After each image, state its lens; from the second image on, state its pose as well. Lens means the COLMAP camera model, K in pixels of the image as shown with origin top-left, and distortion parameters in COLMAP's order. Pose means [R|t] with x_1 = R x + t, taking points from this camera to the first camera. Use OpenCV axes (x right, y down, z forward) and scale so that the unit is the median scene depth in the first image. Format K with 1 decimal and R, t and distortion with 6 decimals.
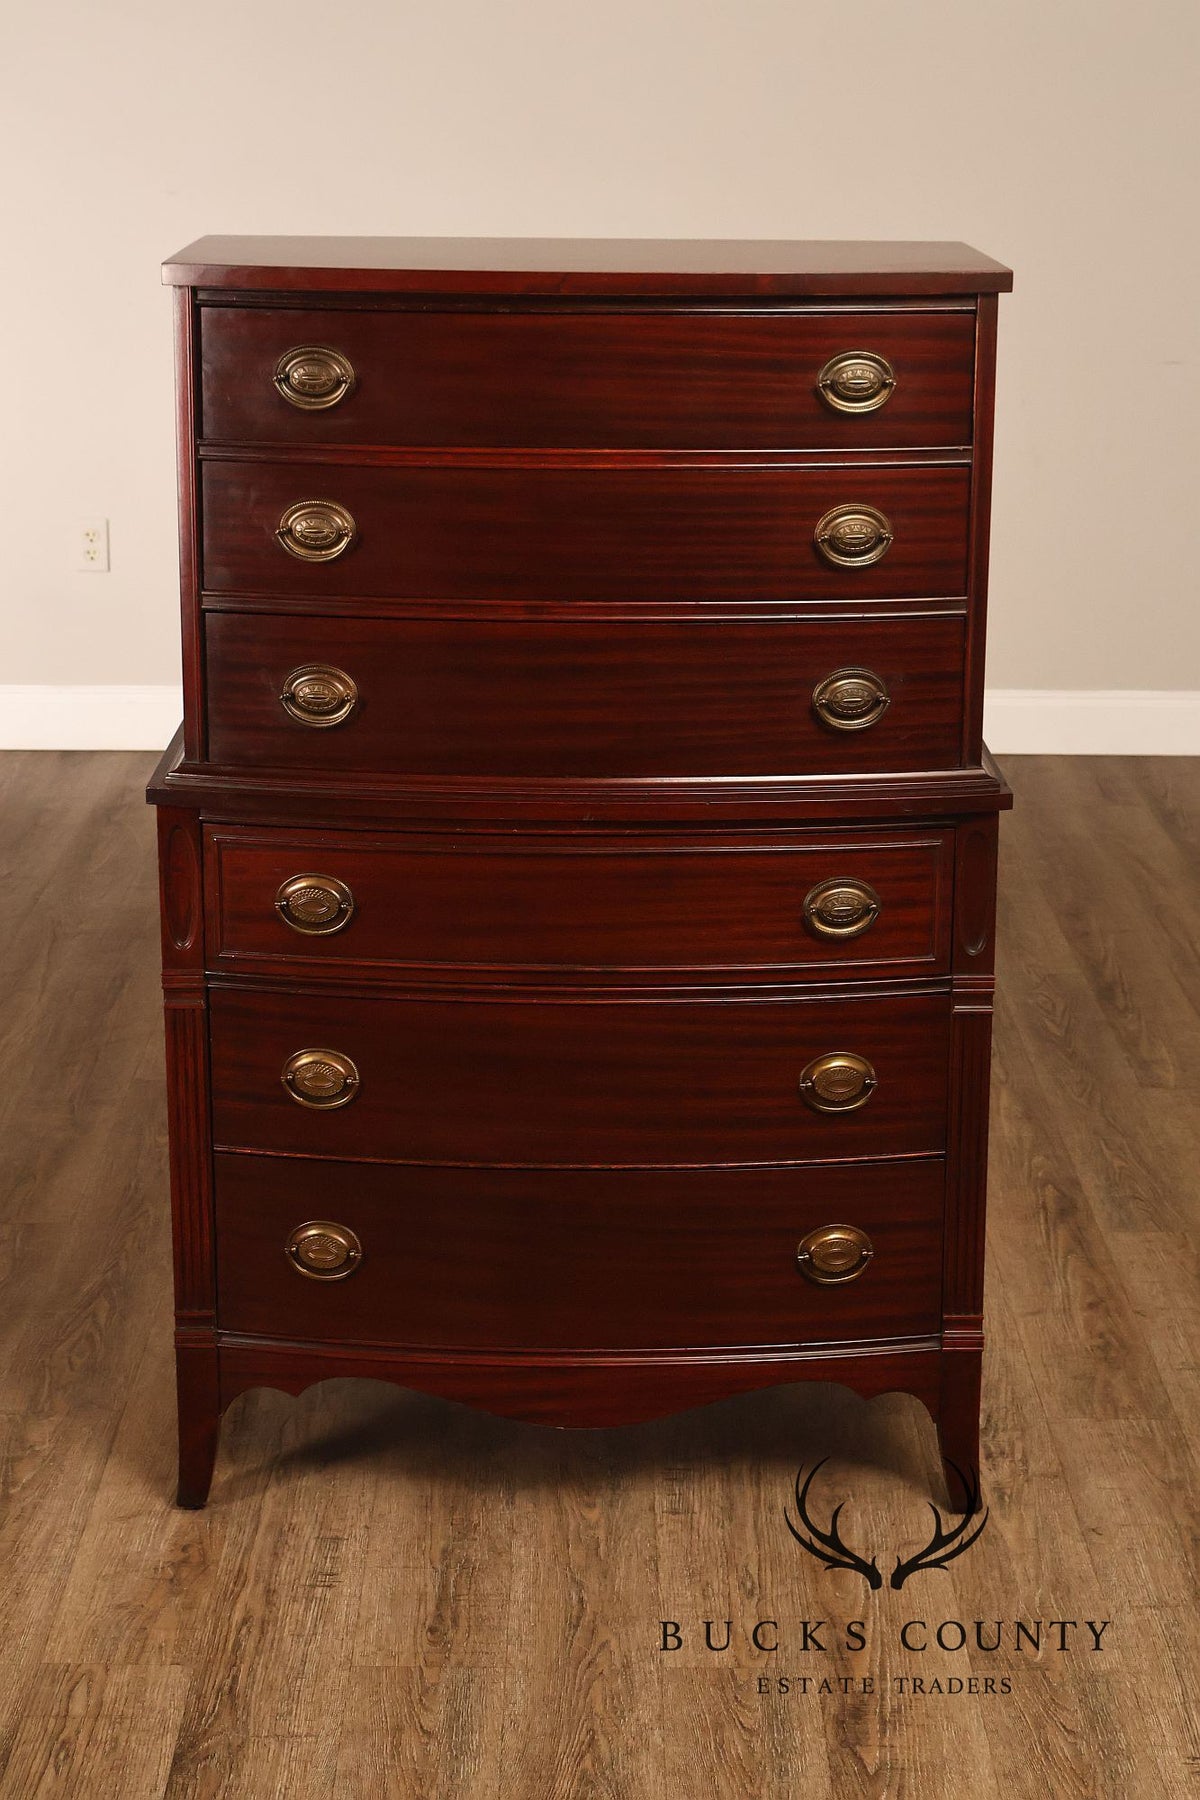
lens RADIAL K [[3310.5, 0, 600.0], [0, 3310.5, 900.0], [0, 0, 1]] dist [-0.001571, -0.004645]
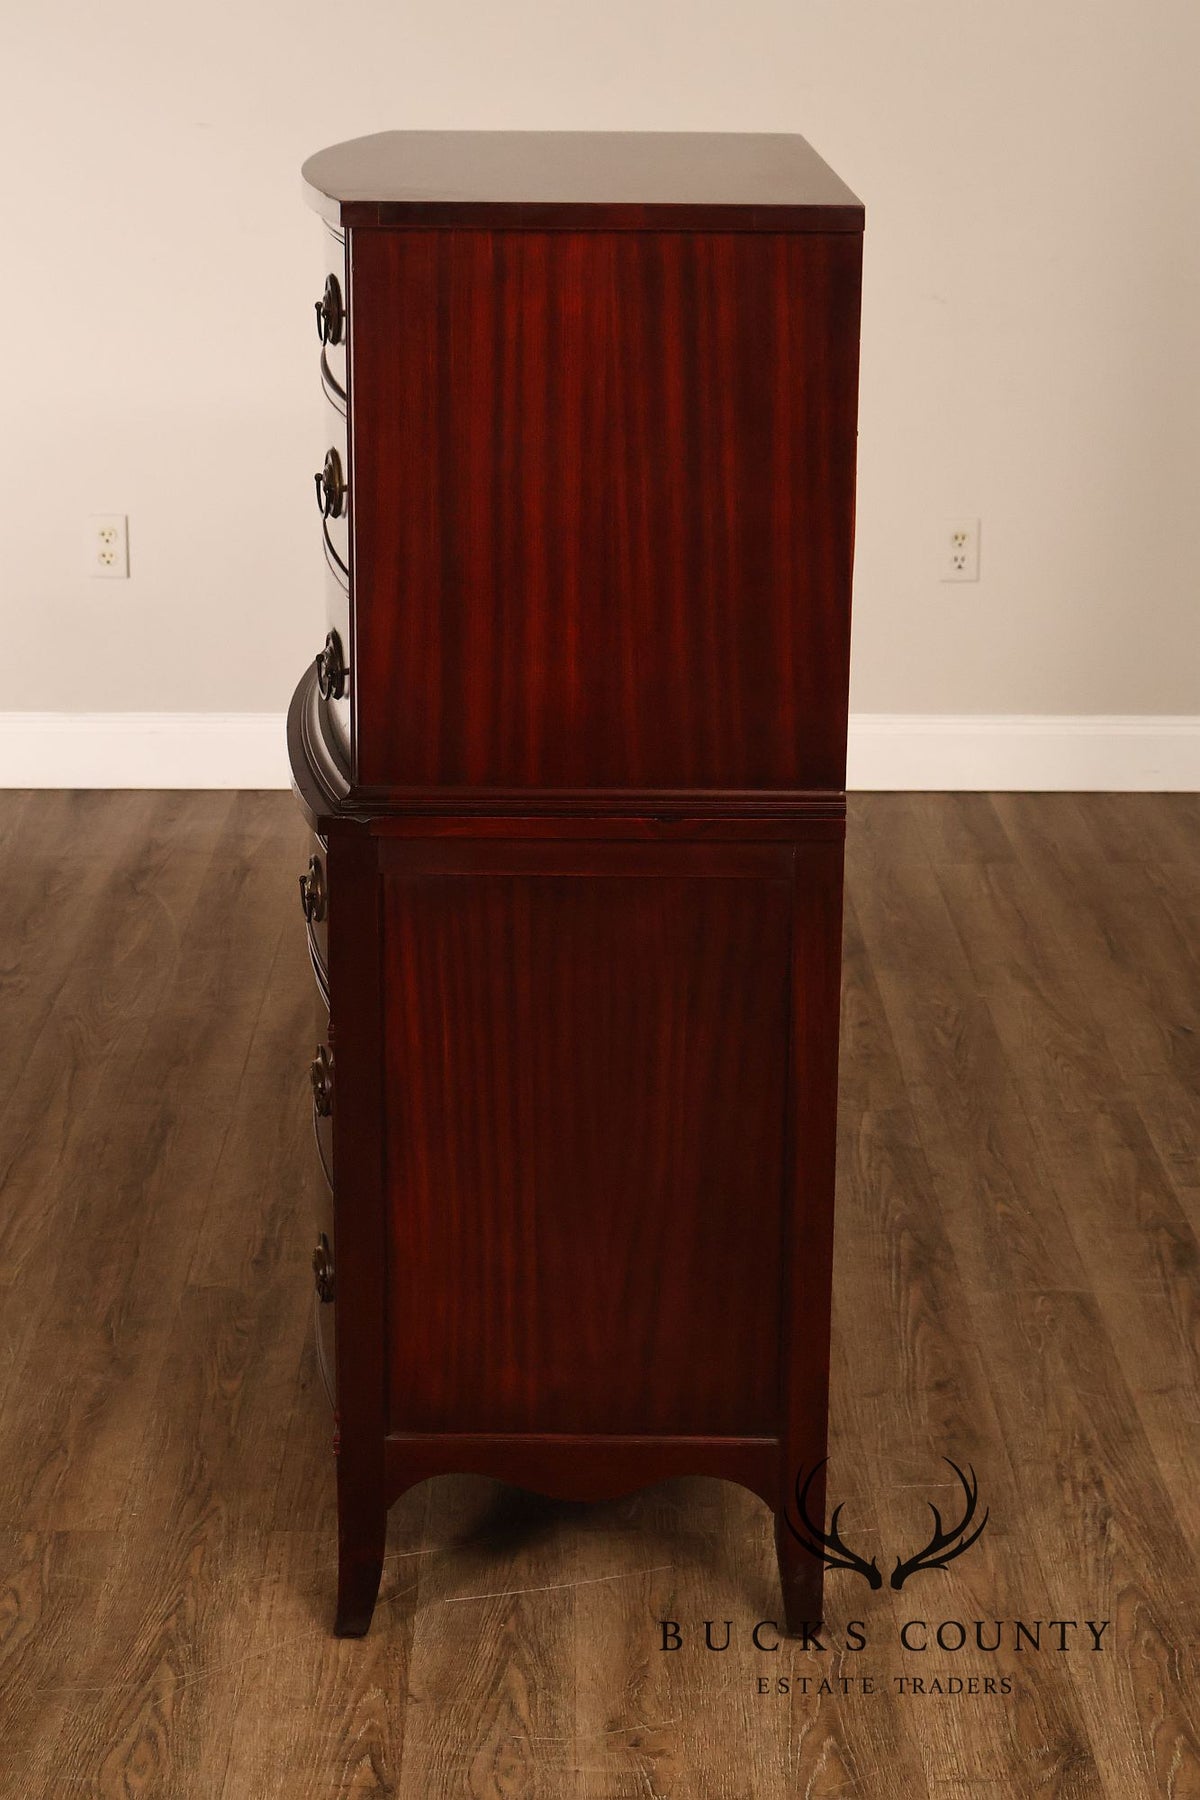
lens RADIAL K [[3310.5, 0, 600.0], [0, 3310.5, 900.0], [0, 0, 1]] dist [-0.001571, -0.004645]
pose [[0.999980, -0.001481, 0.006125, -0.063806], [0.001307, 0.999601, 0.028233, -0.076930], [-0.006165, -0.028225, 0.999583, 0.296529]]
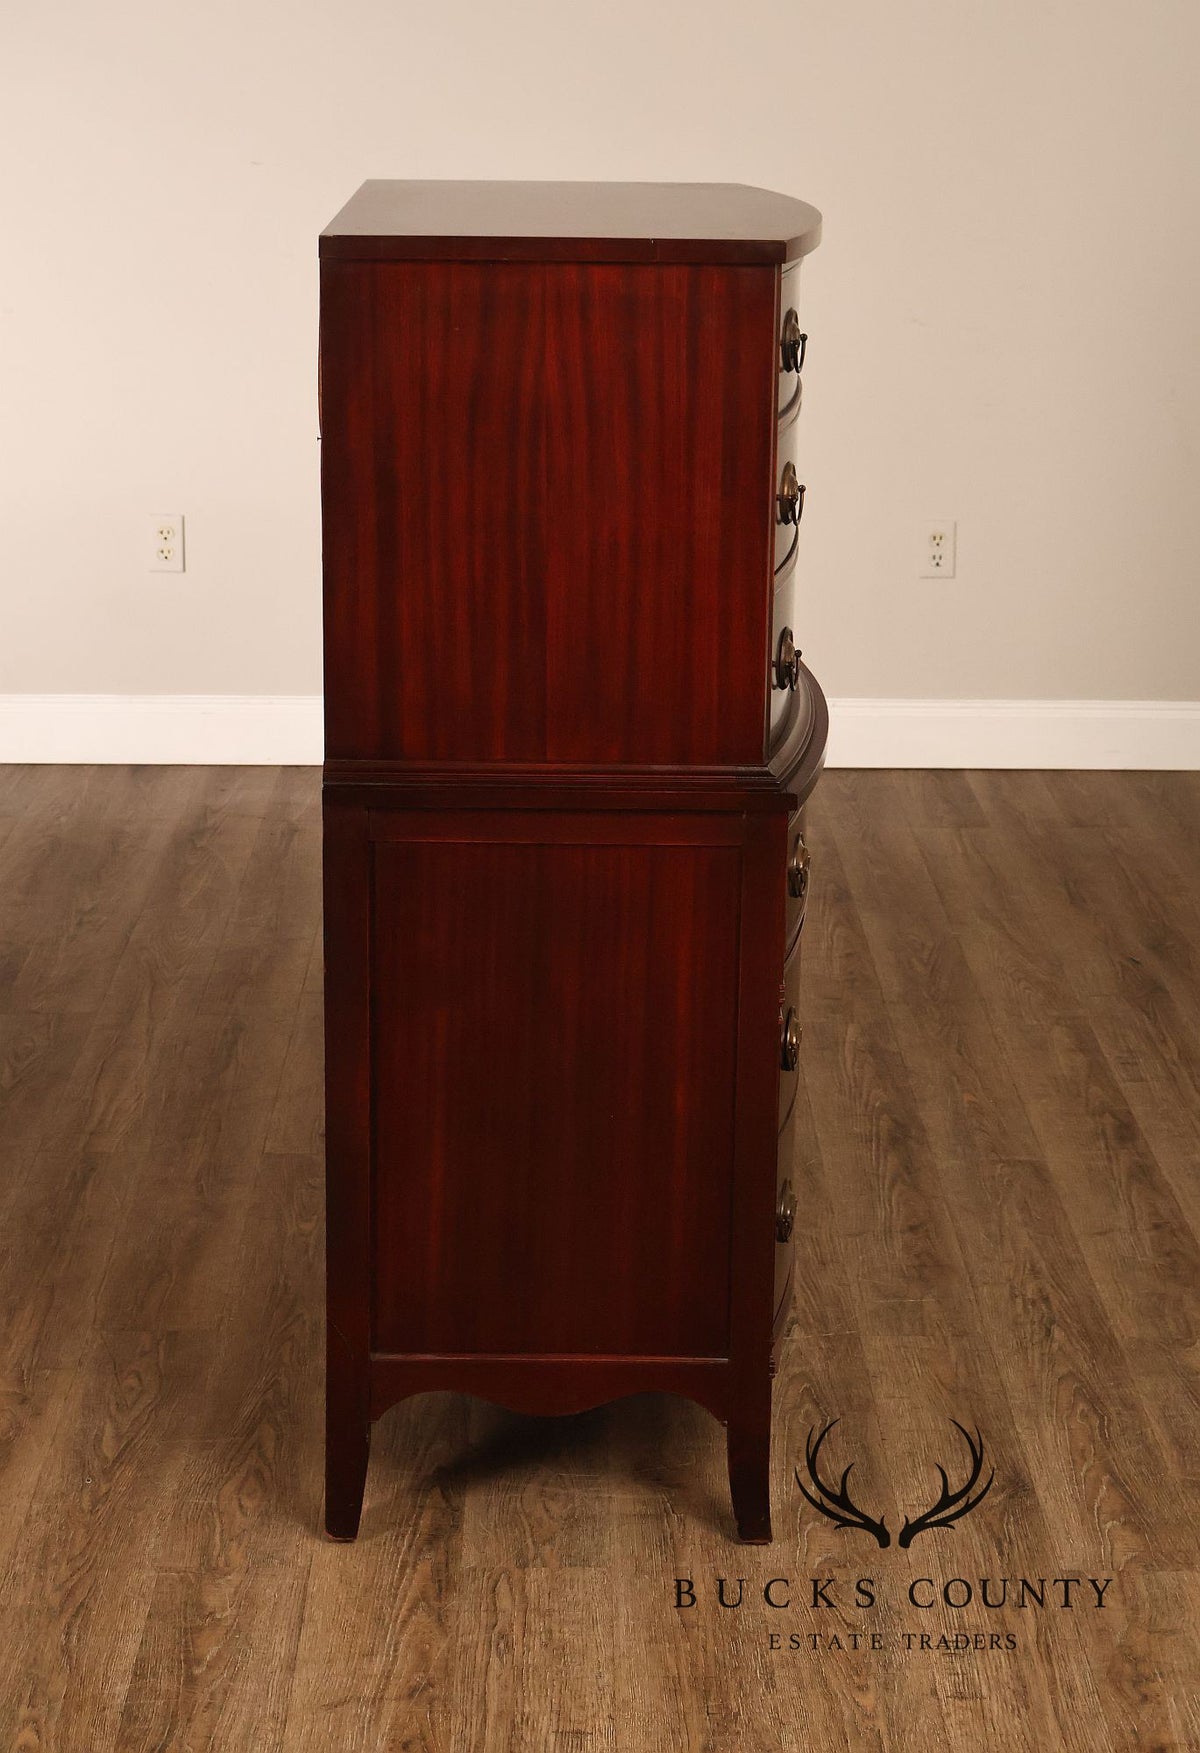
lens RADIAL K [[3361.0, 0, 600.0], [0, 3361.0, 876.5], [0, 0, 1]] dist [-0.011347, 0.048489]
pose [[0.999954, 0.000937, 0.009501, -0.076619], [-0.000964, 0.999995, 0.002862, -0.031593], [-0.009498, -0.002871, 0.999951, 0.111394]]
